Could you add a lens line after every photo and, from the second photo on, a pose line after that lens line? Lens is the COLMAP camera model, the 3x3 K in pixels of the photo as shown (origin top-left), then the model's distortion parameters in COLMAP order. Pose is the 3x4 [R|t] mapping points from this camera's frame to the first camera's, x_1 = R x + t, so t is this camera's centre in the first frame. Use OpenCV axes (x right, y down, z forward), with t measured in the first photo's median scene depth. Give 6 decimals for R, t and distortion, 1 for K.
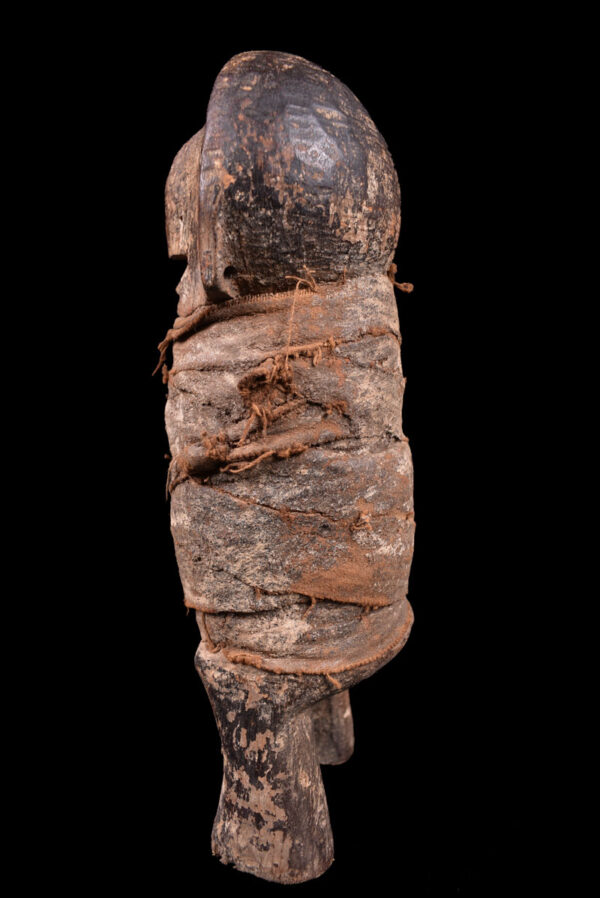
lens RADIAL K [[696.2, 0, 300.0], [0, 696.2, 449.0], [0, 0, 1]] dist [-0.105214, 0.004922]
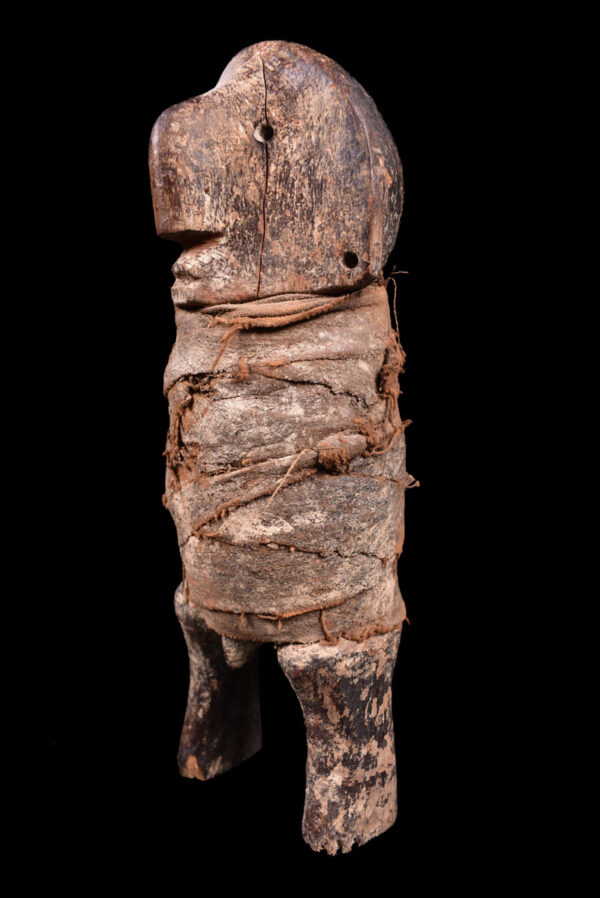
lens RADIAL K [[696.2, 0, 300.0], [0, 696.2, 449.0], [0, 0, 1]] dist [-0.105214, 0.004922]
pose [[0.449497, -0.131787, 0.883507, -1.032437], [0.146167, 0.986578, 0.072797, -0.065160], [-0.881242, 0.096417, 0.462727, 0.583155]]
